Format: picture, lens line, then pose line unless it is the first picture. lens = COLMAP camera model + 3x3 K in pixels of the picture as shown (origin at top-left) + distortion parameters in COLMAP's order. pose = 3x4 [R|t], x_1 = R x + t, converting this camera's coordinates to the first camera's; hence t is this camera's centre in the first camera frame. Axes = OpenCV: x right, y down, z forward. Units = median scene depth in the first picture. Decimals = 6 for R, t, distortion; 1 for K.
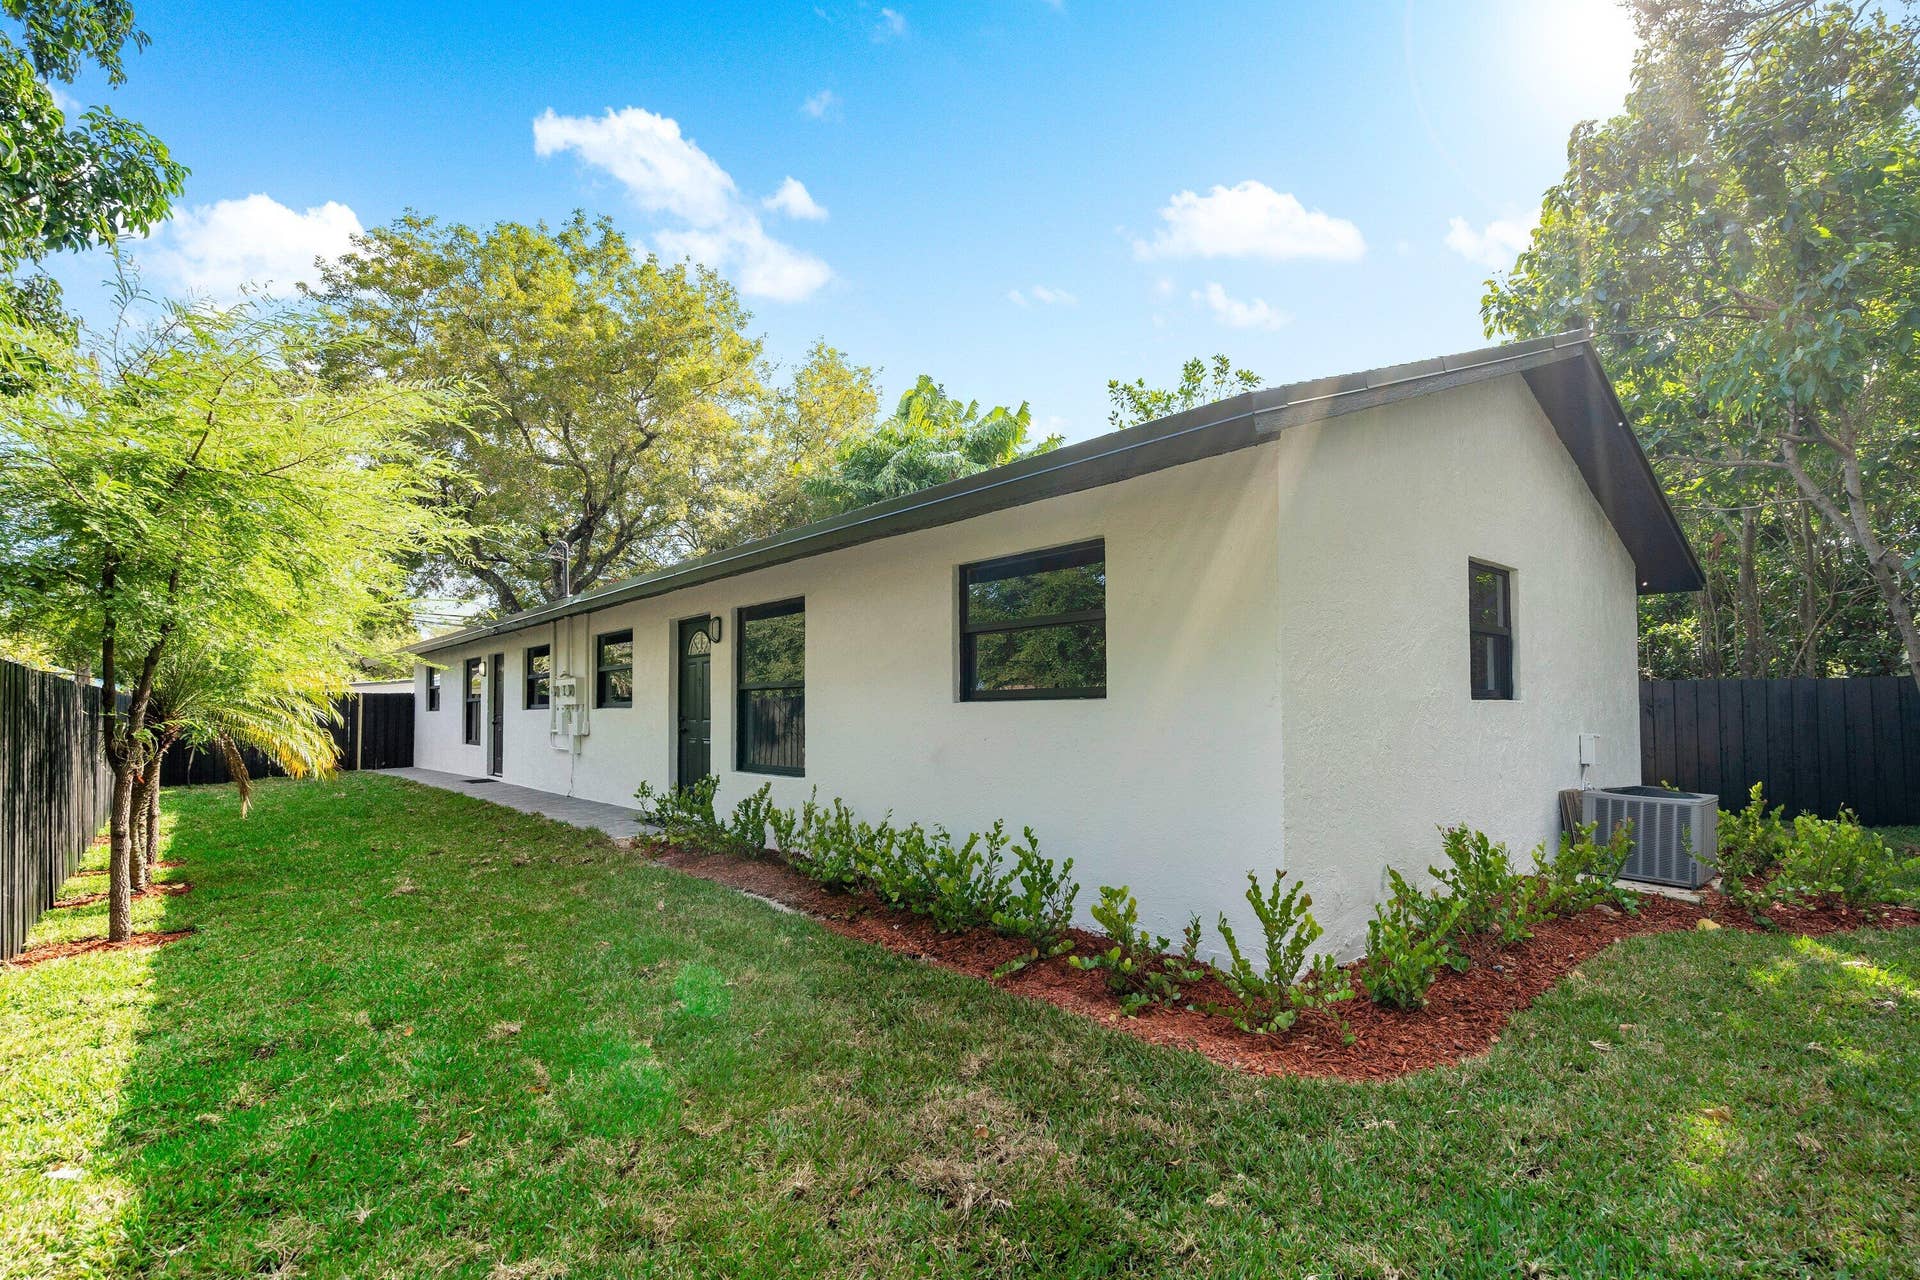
lens RADIAL K [[928.9, 0, 928.1], [0, 928.9, 688.7], [0, 0, 1]] dist [0.004124, 0.000371]
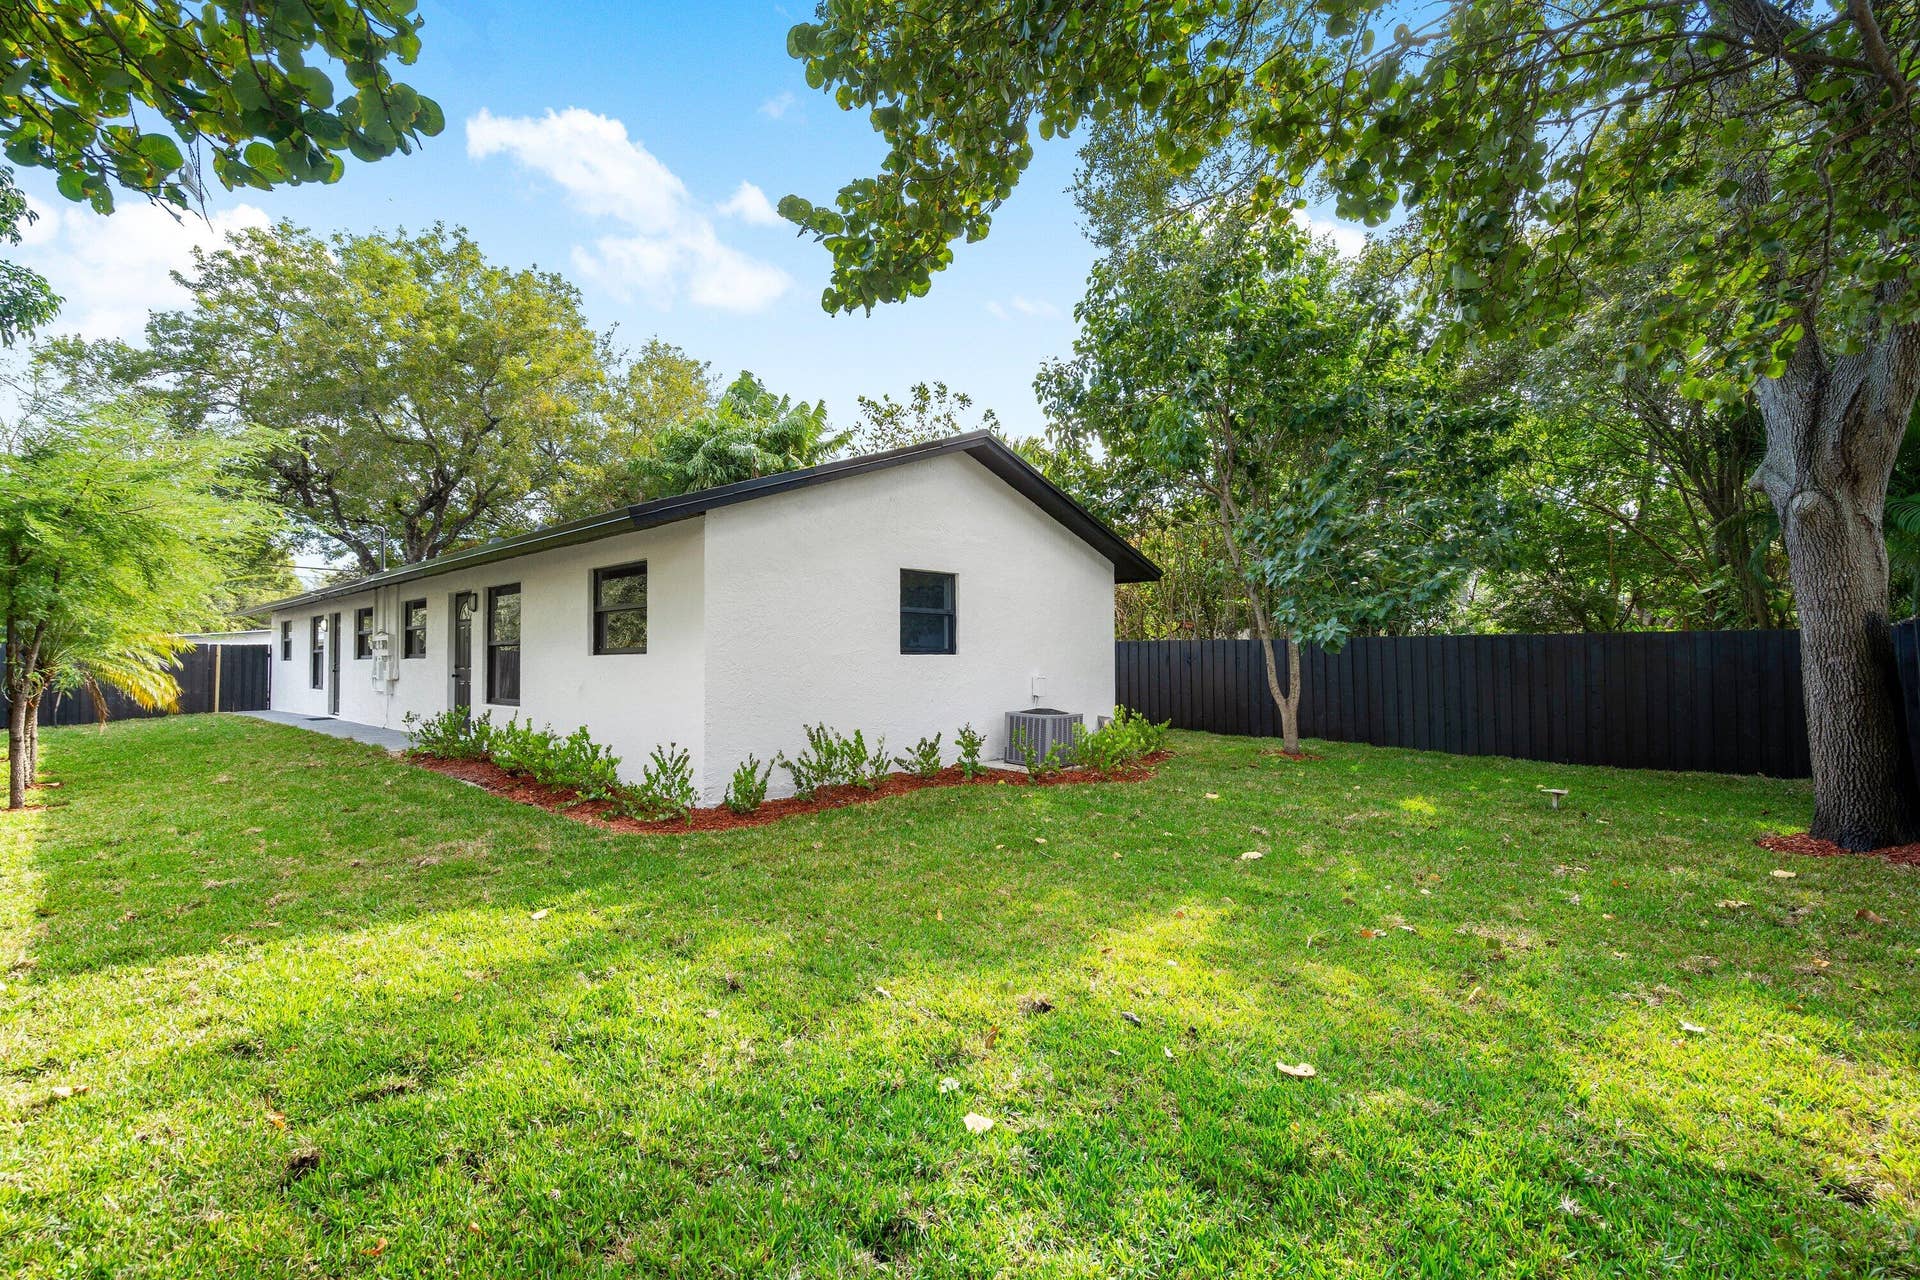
lens RADIAL K [[918.4, 0, 929.3], [0, 918.4, 629.2], [0, 0, 1]] dist [0.002657, 0.000538]
pose [[0.995687, 0.003996, 0.092694, 0.191849], [-0.003076, 0.999945, -0.010067, -0.006901], [-0.092729, 0.009738, 0.995644, -0.256532]]
